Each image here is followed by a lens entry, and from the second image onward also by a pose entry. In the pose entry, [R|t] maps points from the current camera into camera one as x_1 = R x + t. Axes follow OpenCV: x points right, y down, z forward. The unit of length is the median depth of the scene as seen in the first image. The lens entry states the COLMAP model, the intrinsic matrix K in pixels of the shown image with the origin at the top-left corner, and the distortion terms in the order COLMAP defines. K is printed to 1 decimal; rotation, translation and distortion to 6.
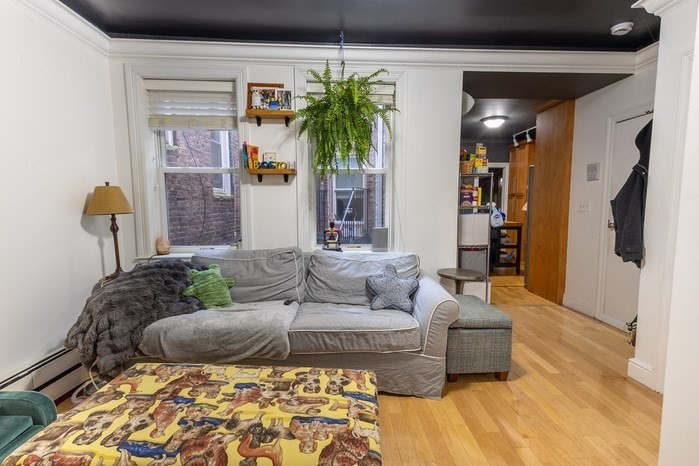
lens RADIAL K [[322.0, 0, 349.9], [0, 322.0, 230.9], [0, 0, 1]] dist [0.021549, -0.005178]
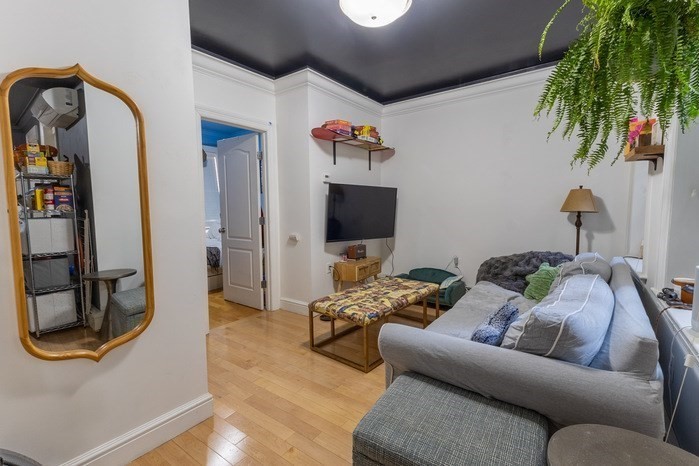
lens RADIAL K [[322.0, 0, 347.7], [0, 322.0, 231.9], [0, 0, 1]] dist [0.021549, -0.005178]
pose [[-0.611233, 0.076199, -0.787774, 1.459752], [-0.064737, 0.987206, 0.145719, -0.192744], [0.788799, 0.140066, -0.598480, 2.053037]]
